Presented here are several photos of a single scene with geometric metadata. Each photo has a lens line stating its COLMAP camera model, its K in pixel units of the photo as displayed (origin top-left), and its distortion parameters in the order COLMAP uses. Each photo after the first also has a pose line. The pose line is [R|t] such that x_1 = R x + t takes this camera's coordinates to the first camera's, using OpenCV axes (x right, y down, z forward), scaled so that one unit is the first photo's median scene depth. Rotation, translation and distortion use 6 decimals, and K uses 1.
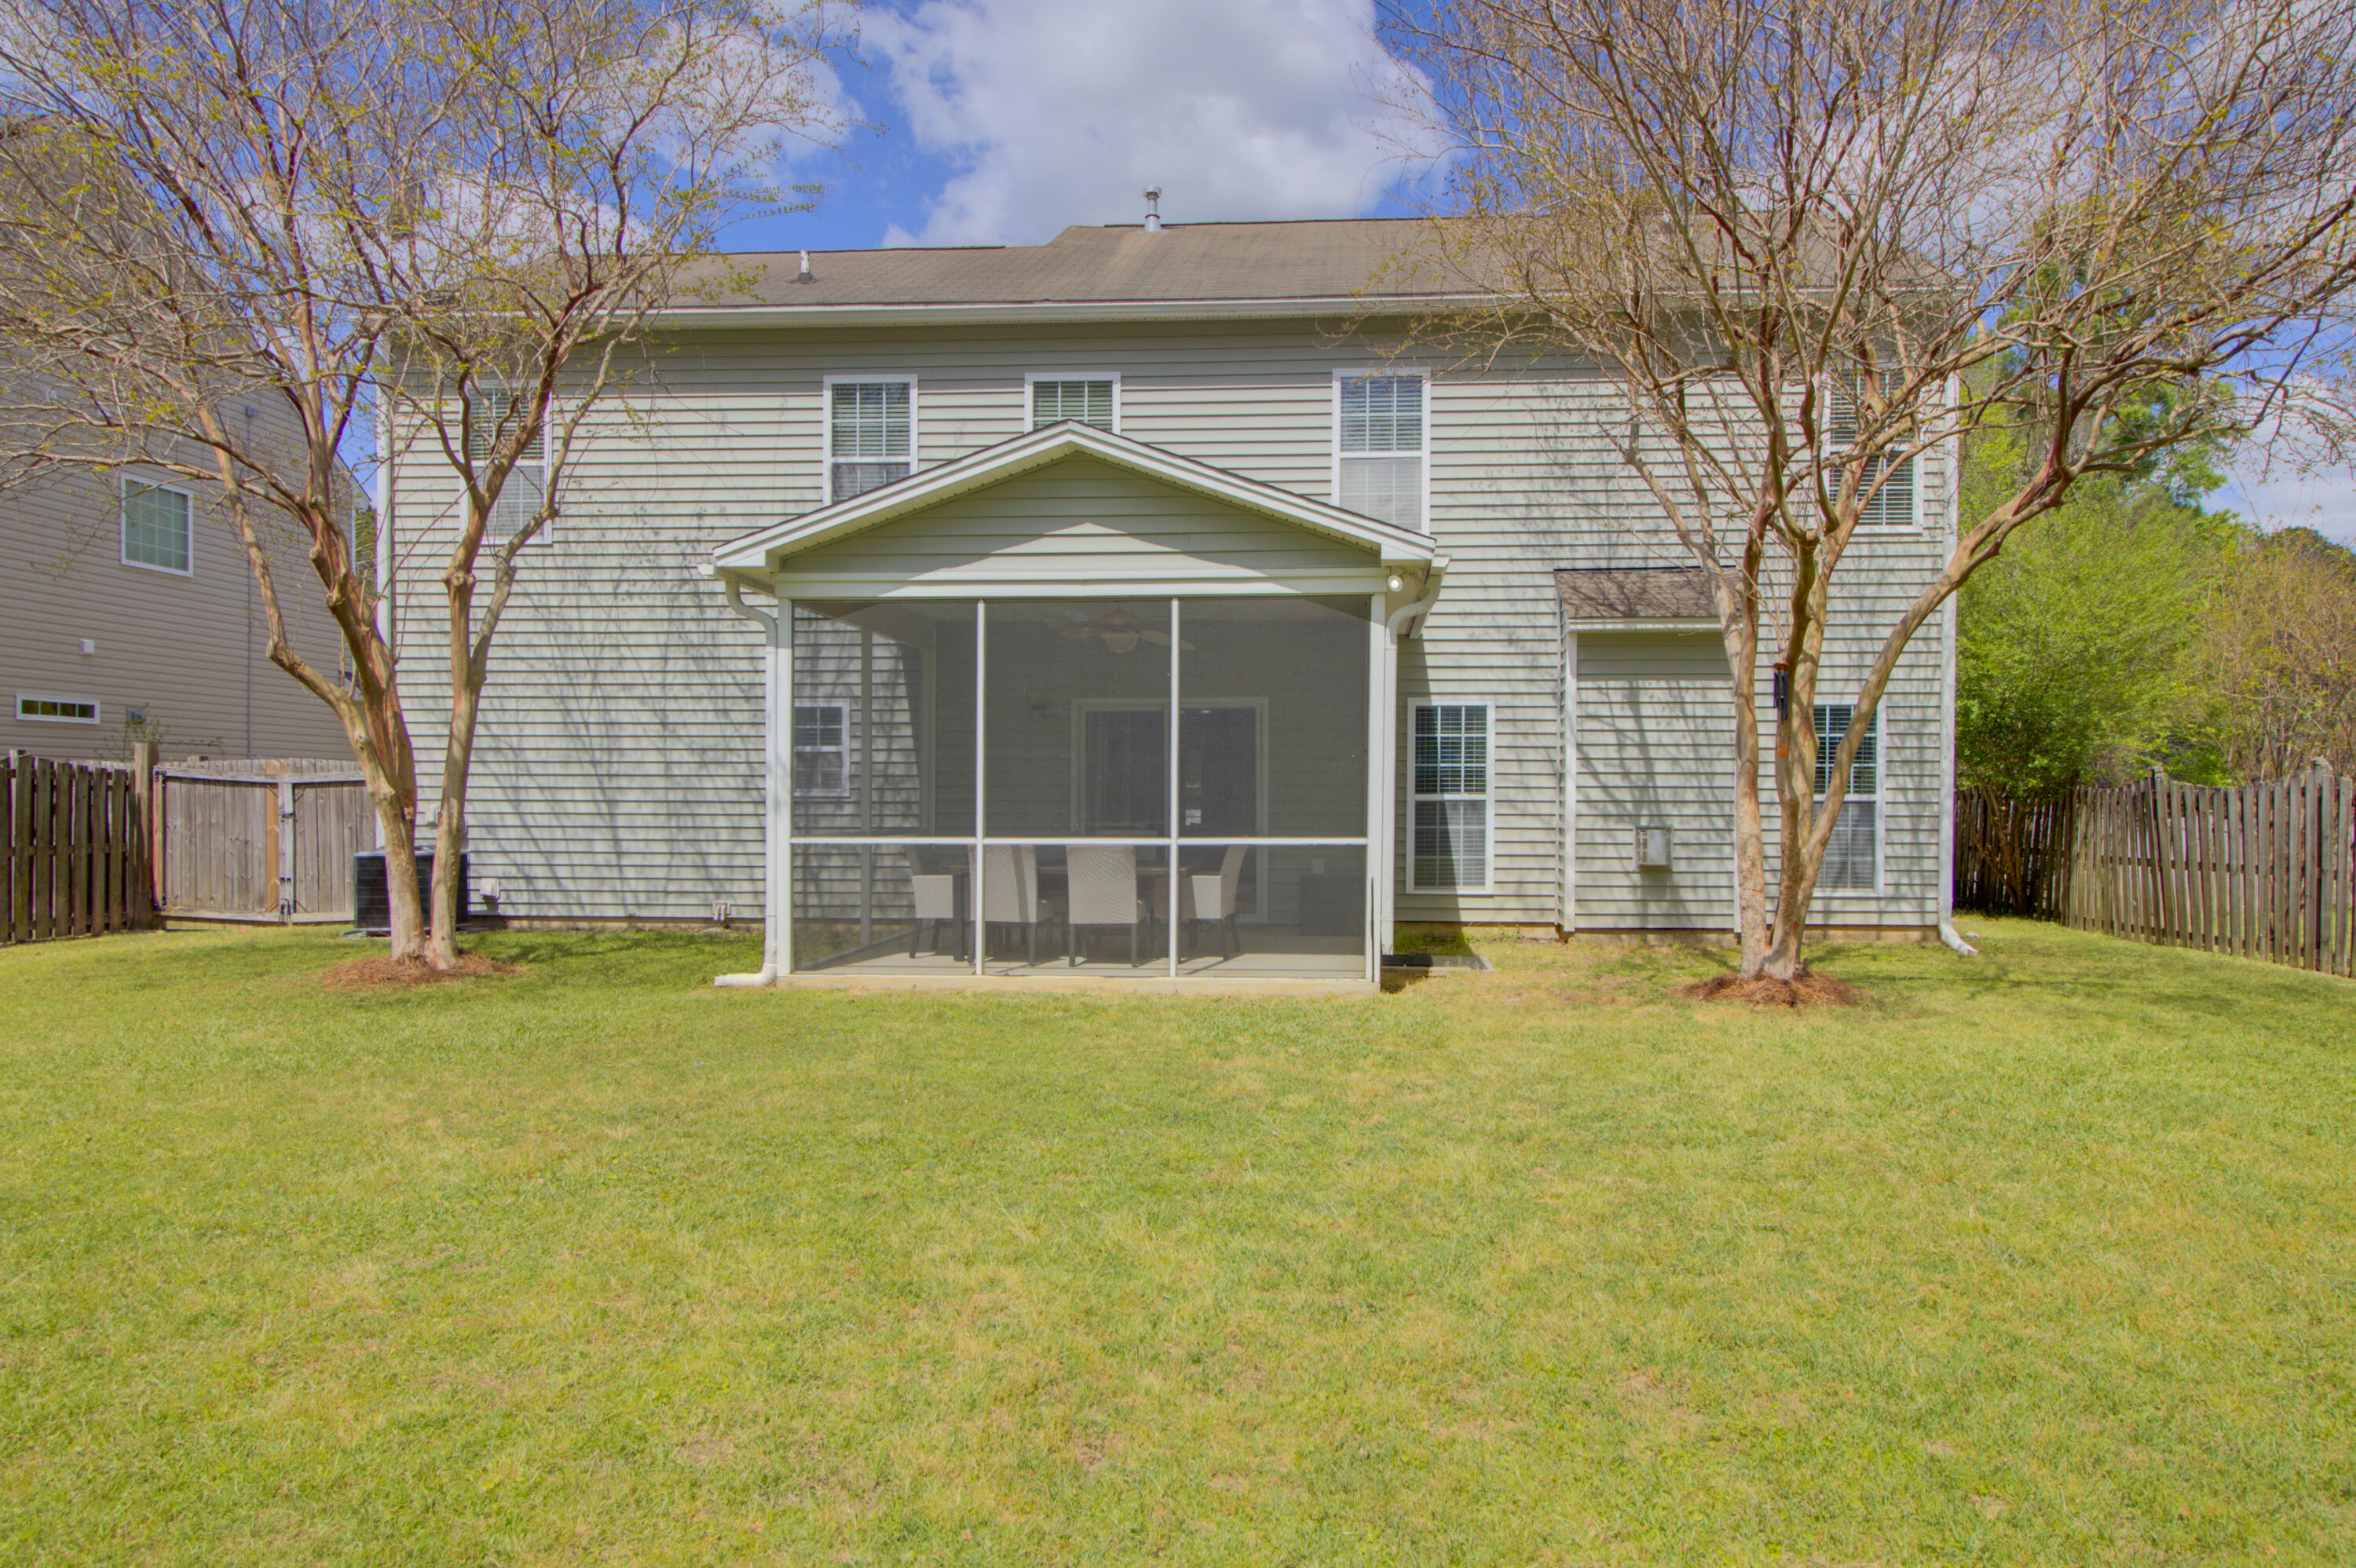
lens RADIAL K [[1549.6, 0, 1185.1], [0, 1549.6, 813.8], [0, 0, 1]] dist [0.001575, 0.000630]
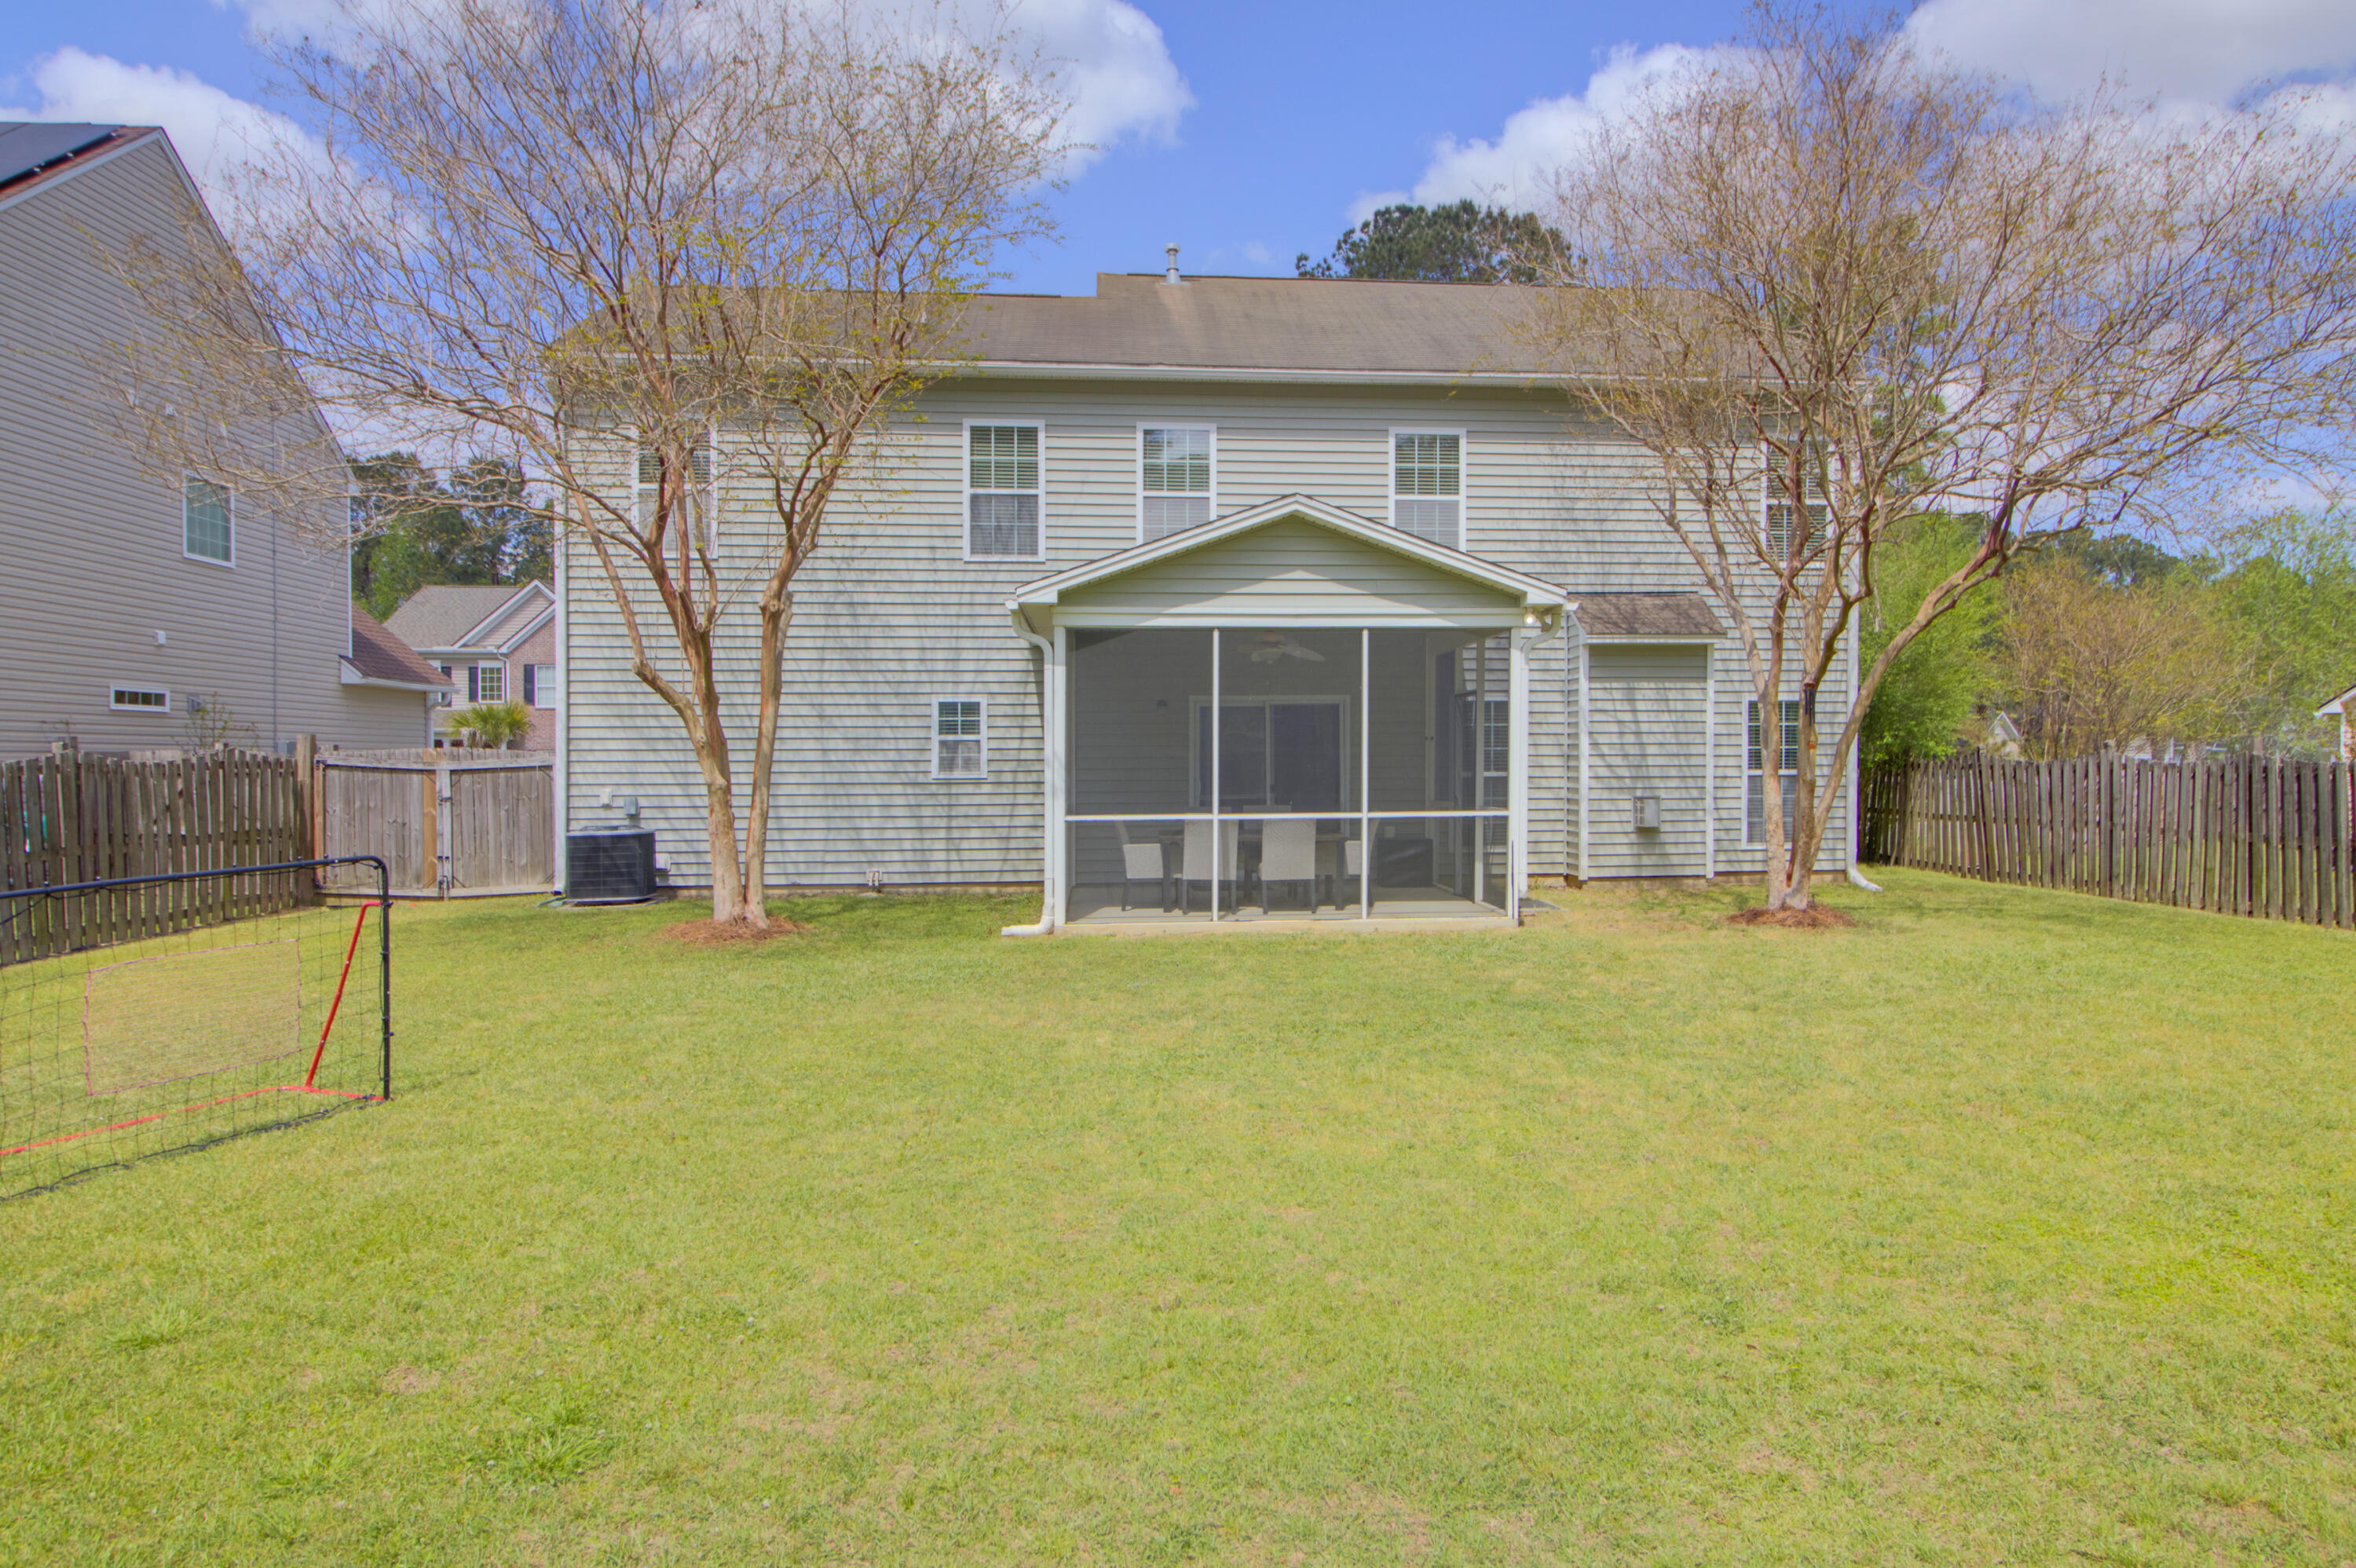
lens RADIAL K [[1589.5, 0, 1178.0], [0, 1589.5, 784.0], [0, 0, 1]] dist [0.001769, -0.000201]
pose [[0.985511, -0.010168, 0.169308, -0.288320], [0.009186, 0.999936, 0.006583, -0.013821], [-0.169364, -0.004932, 0.985541, -0.218251]]
